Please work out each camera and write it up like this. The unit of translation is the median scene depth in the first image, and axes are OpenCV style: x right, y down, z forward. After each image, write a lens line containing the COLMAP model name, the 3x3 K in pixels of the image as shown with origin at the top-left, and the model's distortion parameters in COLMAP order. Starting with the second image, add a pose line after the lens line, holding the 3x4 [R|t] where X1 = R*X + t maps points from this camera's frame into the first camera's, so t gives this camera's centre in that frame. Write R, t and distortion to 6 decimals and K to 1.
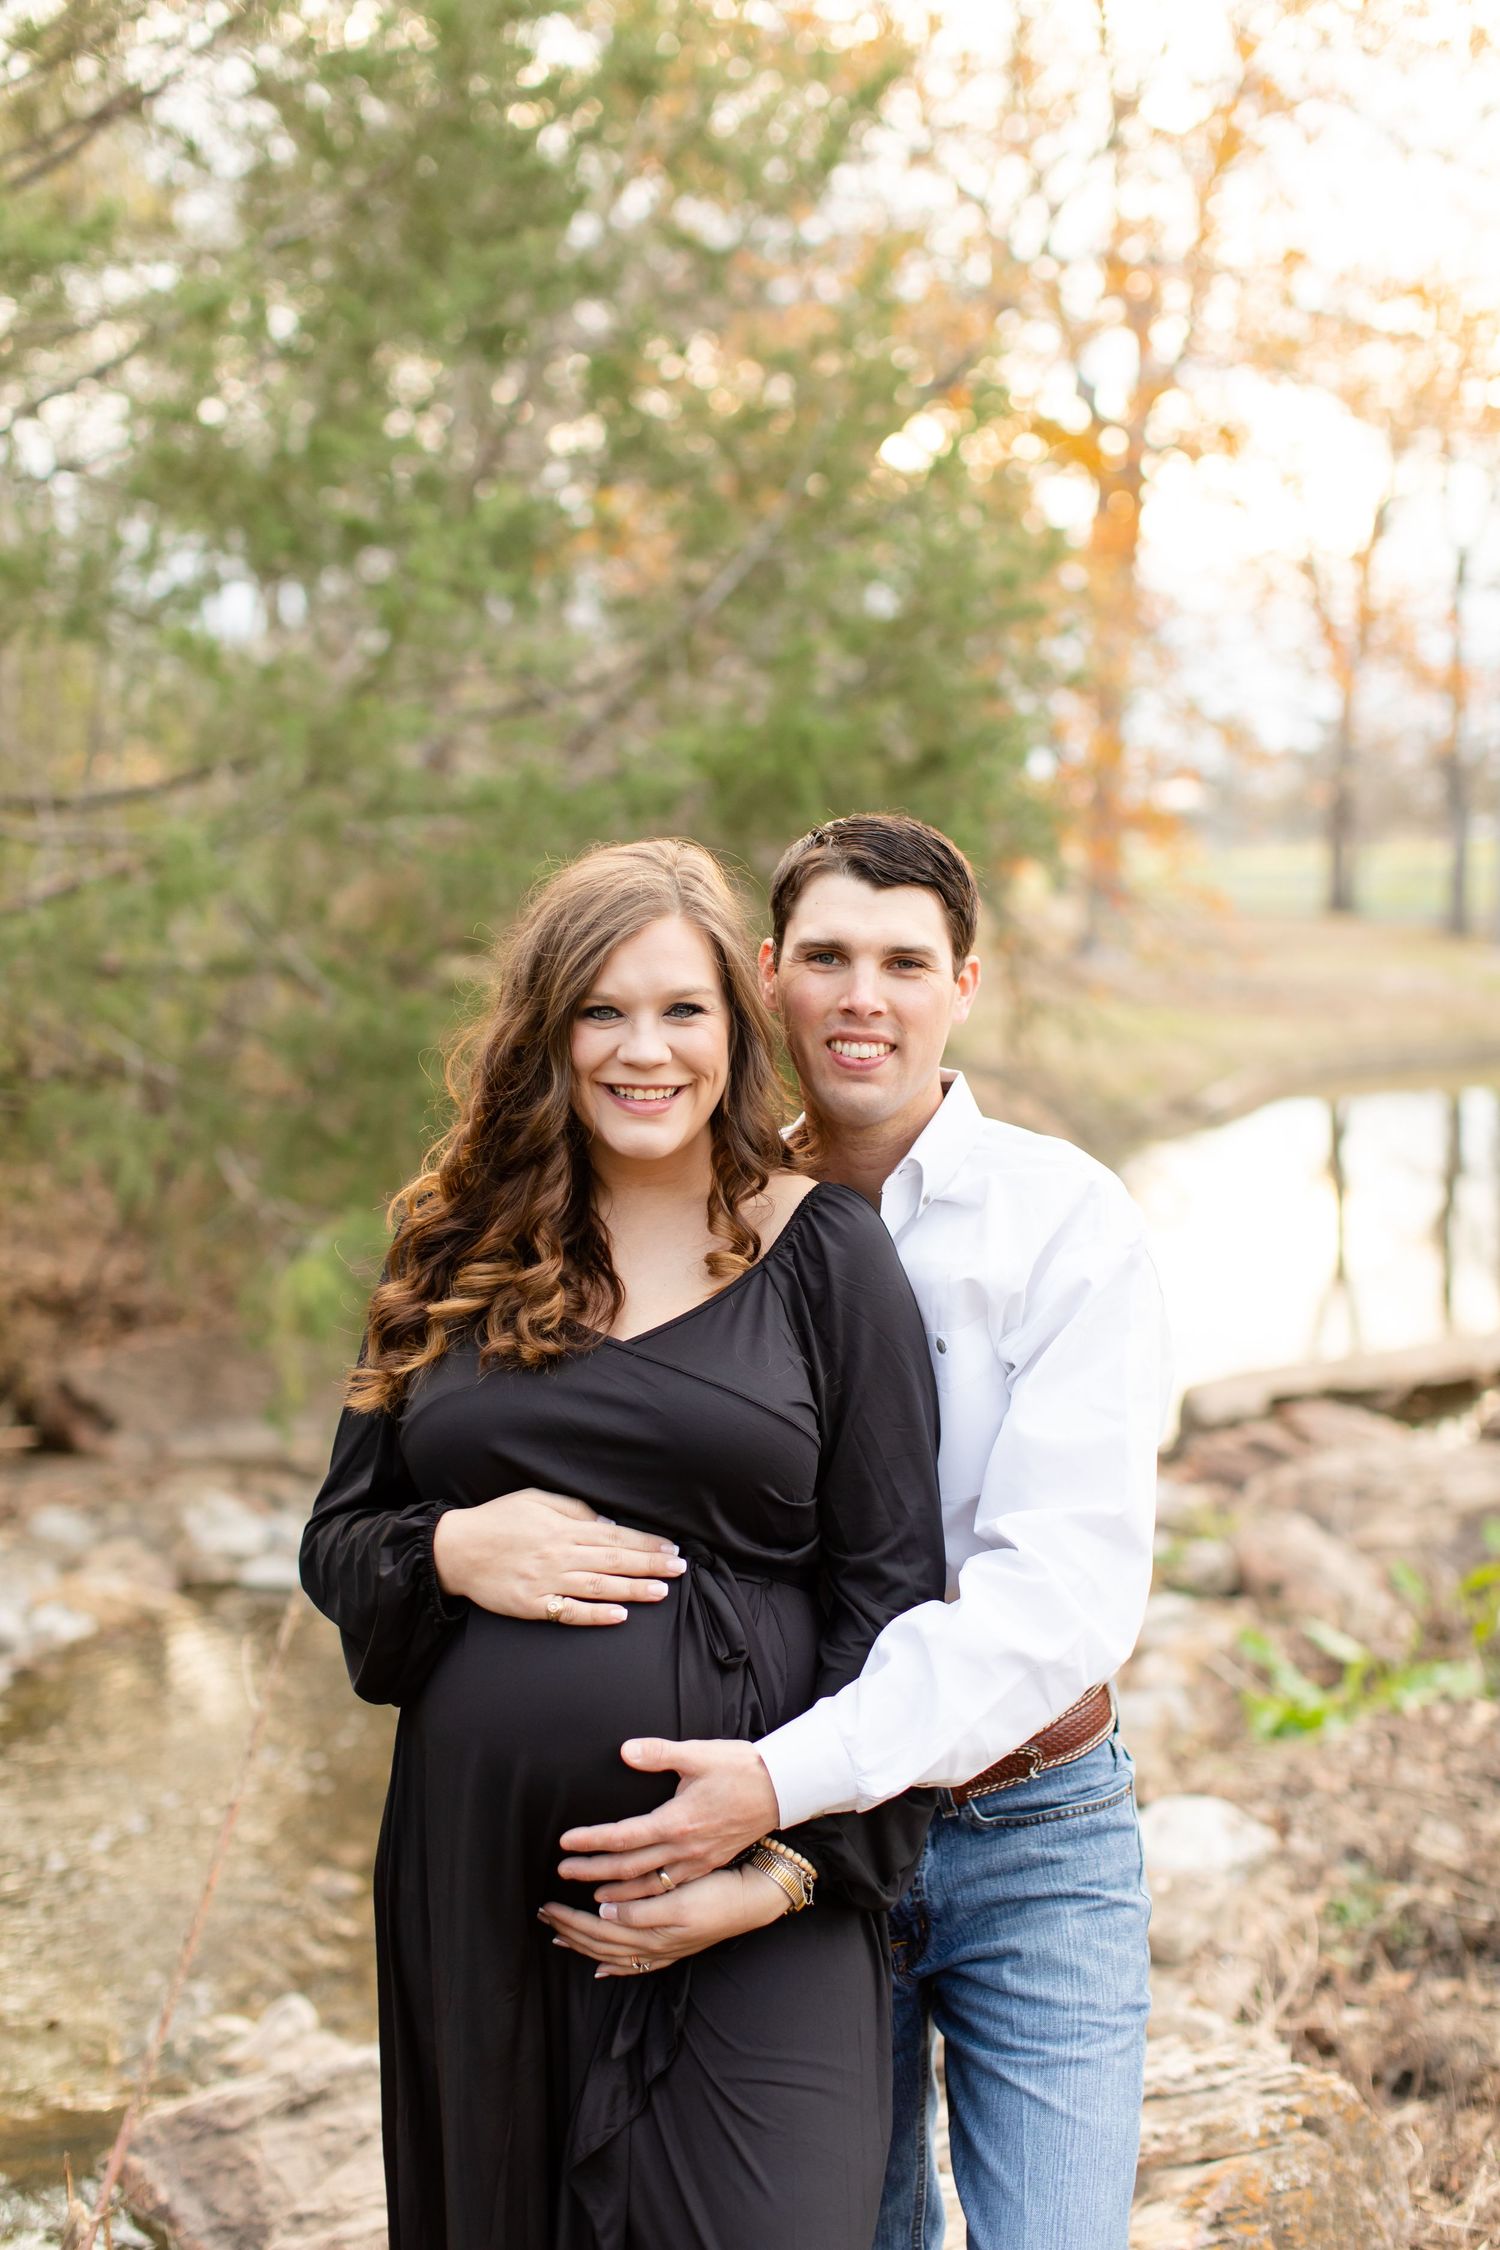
lens RADIAL K [[3227.6, 0, 749.1], [0, 3227.6, 1147.7], [0, 0, 1]] dist [0.031291, -0.032299]
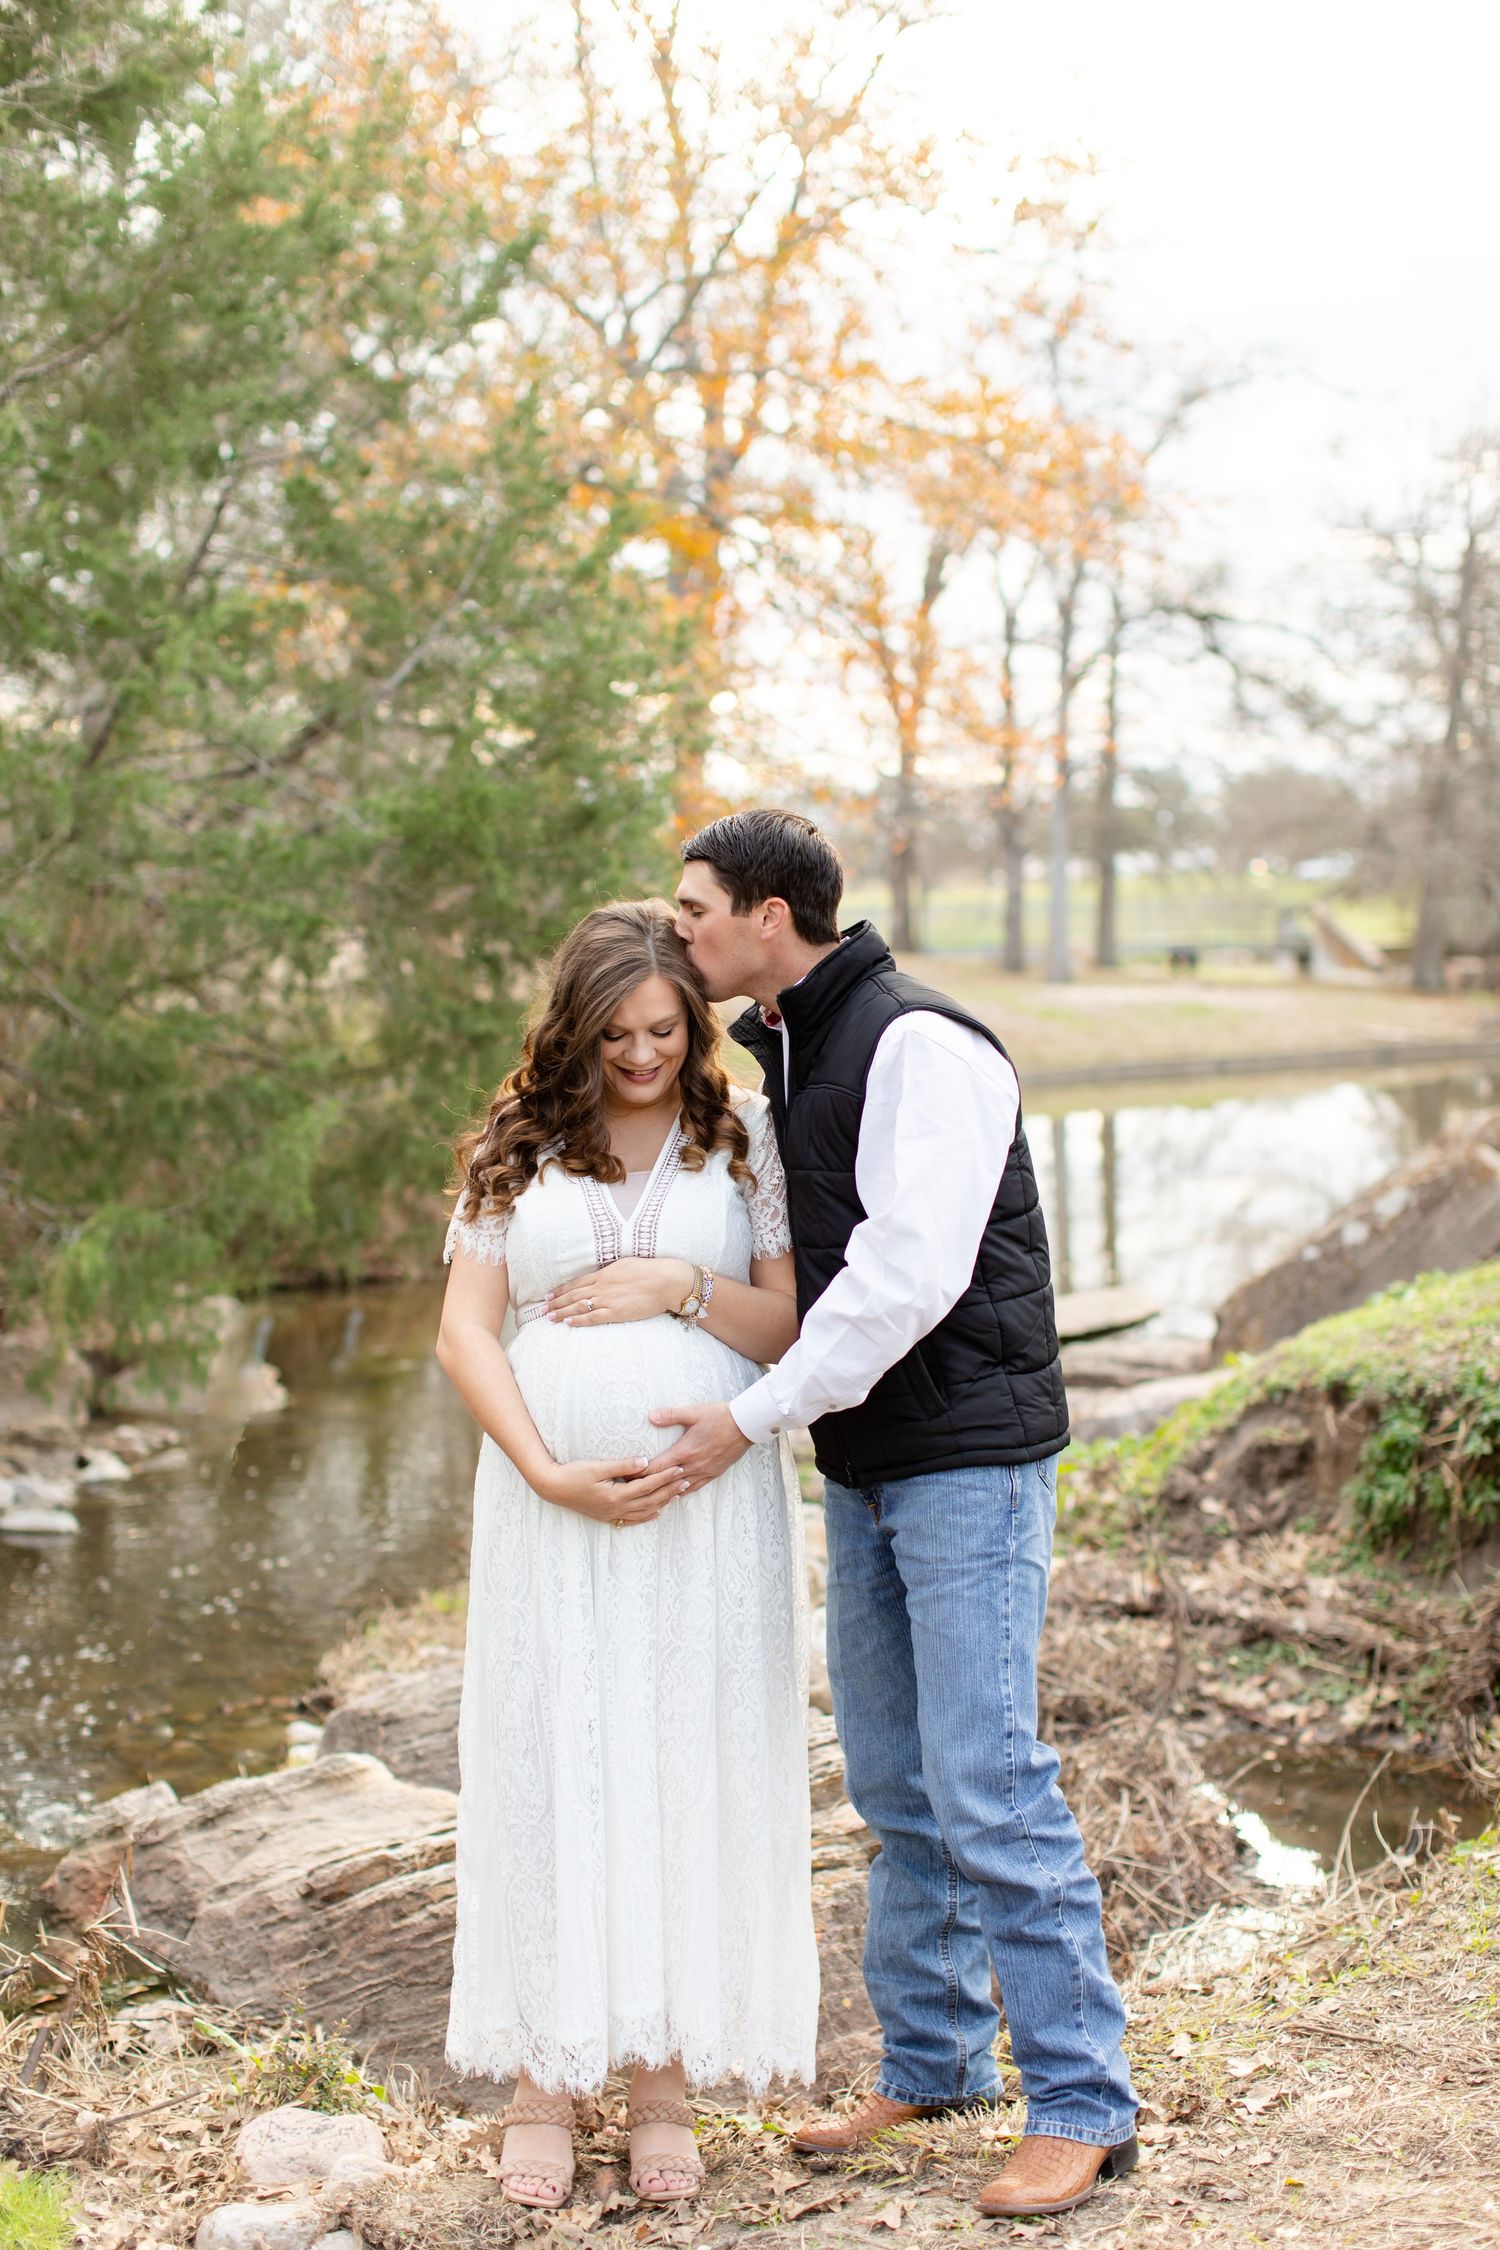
lens RADIAL K [[3227.6, 0, 749.1], [0, 3227.6, 1147.7], [0, 0, 1]] dist [0.031291, -0.032299]
pose [[0.990961, -0.016838, 0.133088, -0.048626], [0.018568, 0.999758, -0.011770, 0.018317], [-0.132857, 0.014134, 0.991034, -0.203483]]
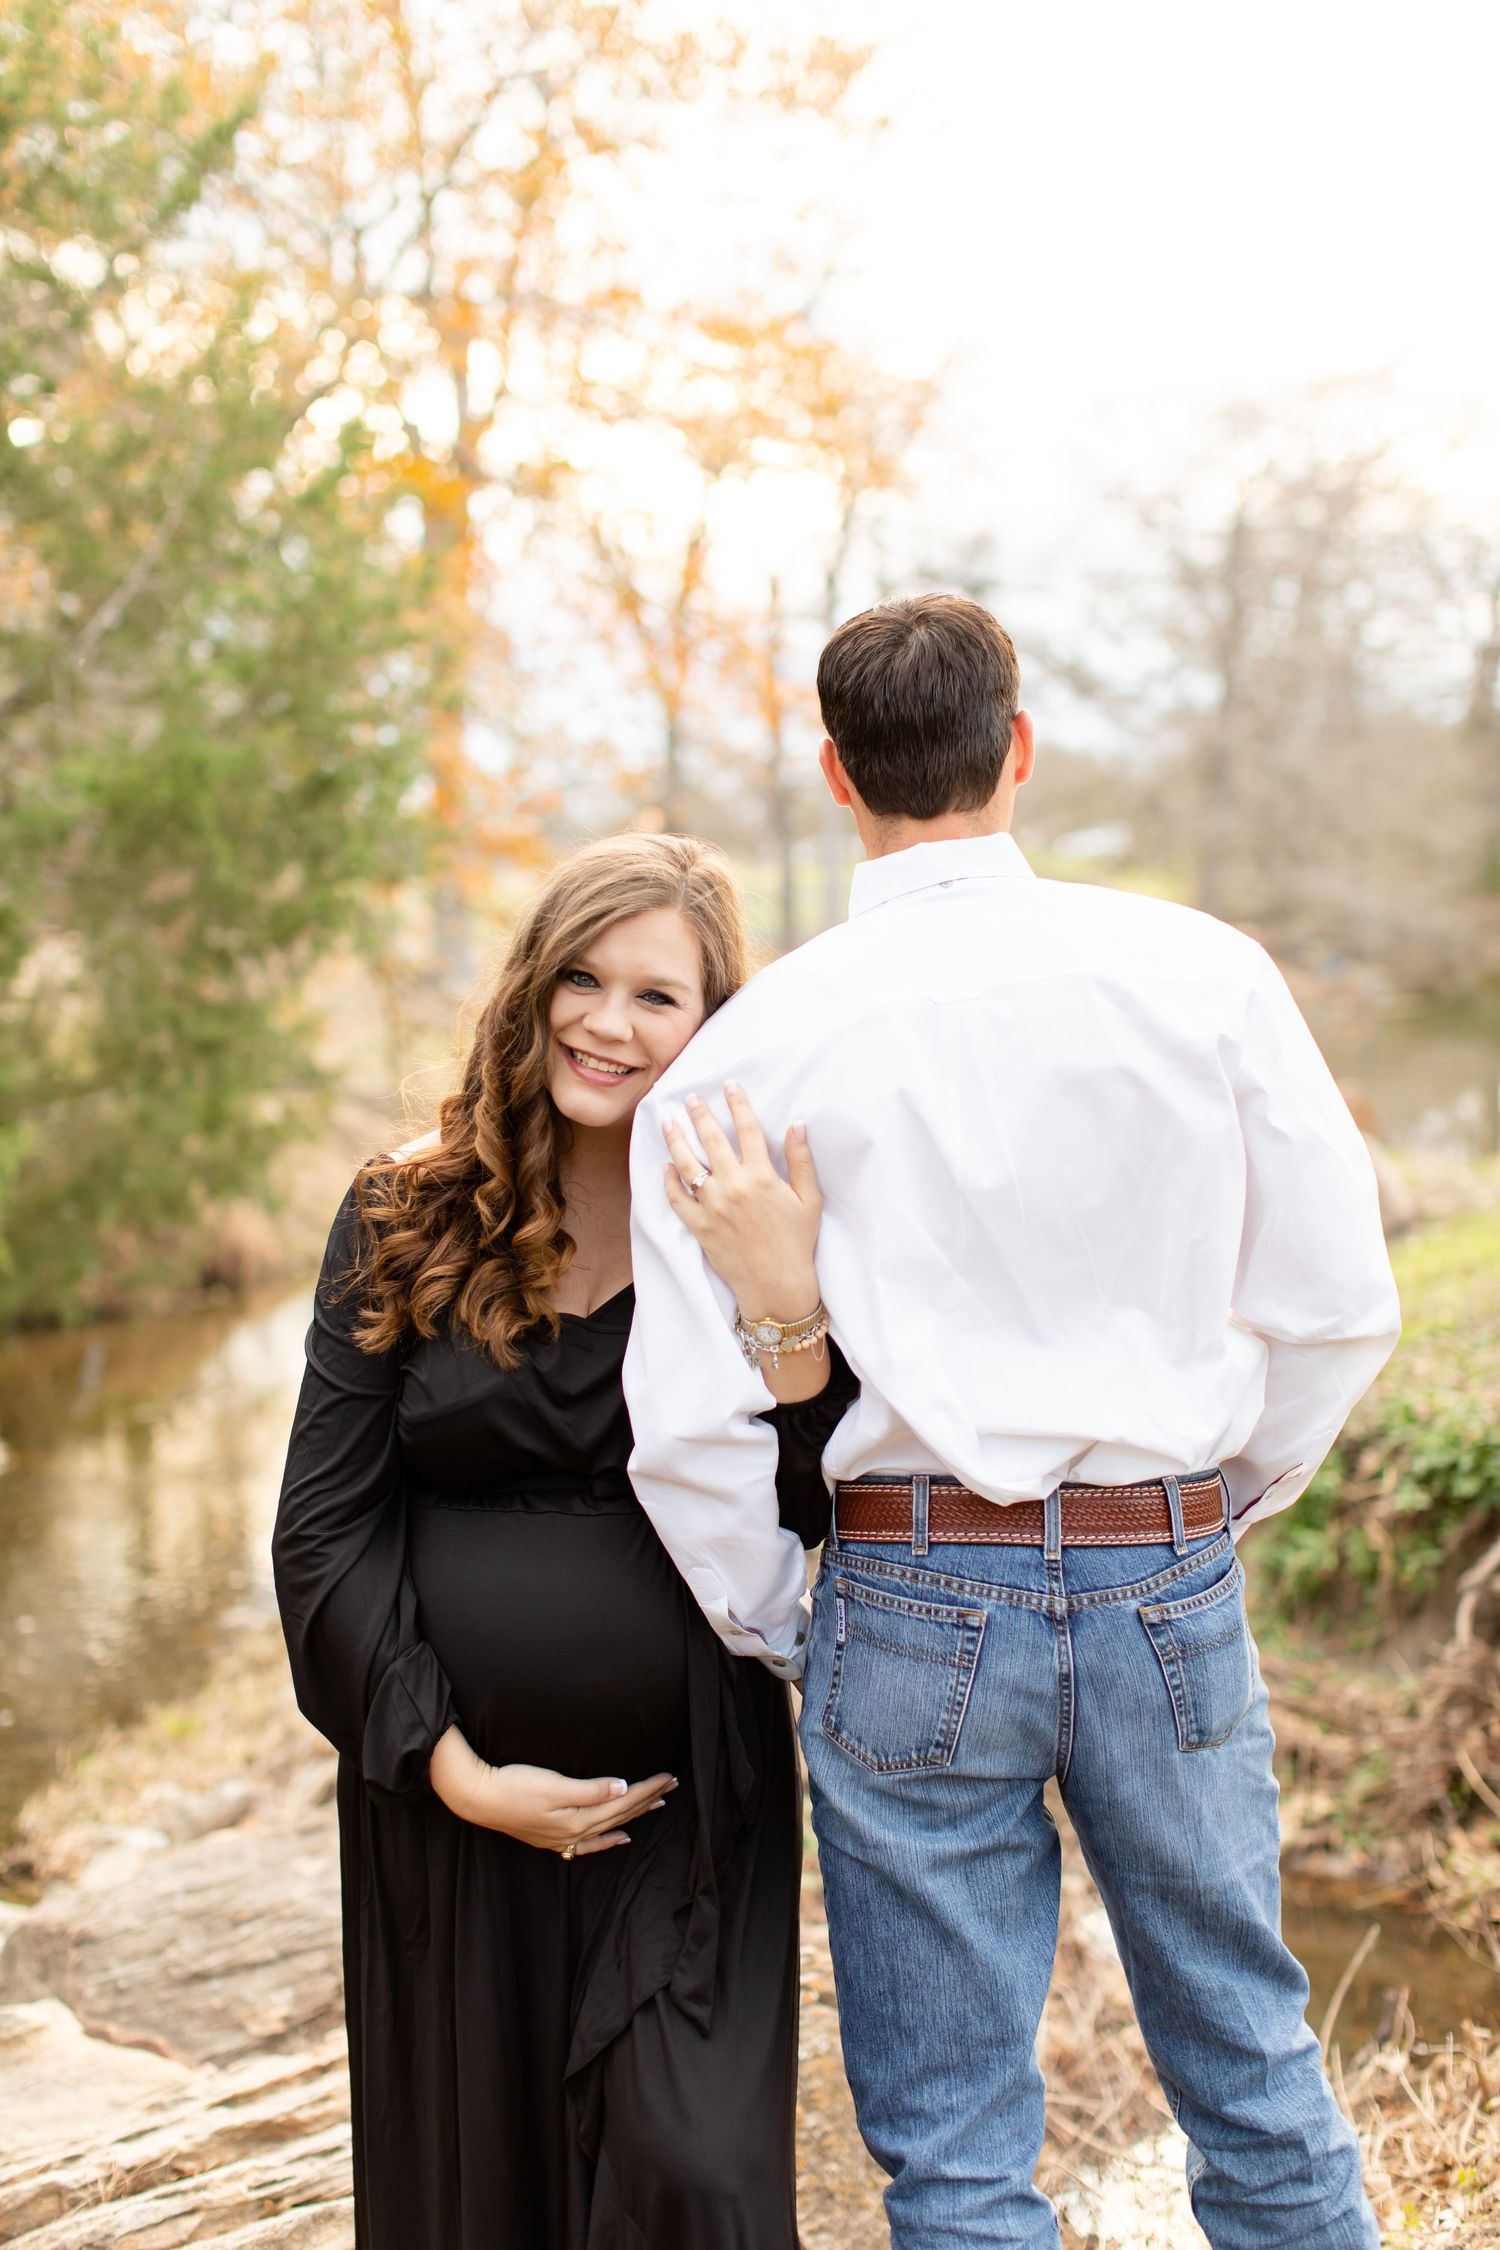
lens RADIAL K [[3227.6, 0, 749.1], [0, 3227.6, 1147.7], [0, 0, 1]] dist [0.031291, -0.032299]
pose [[0.978156, -0.049515, 0.201887, -0.025884], [0.051813, 0.998638, -0.006108, 0.009034], [-0.201310, 0.016435, 0.979390, -0.030742]]
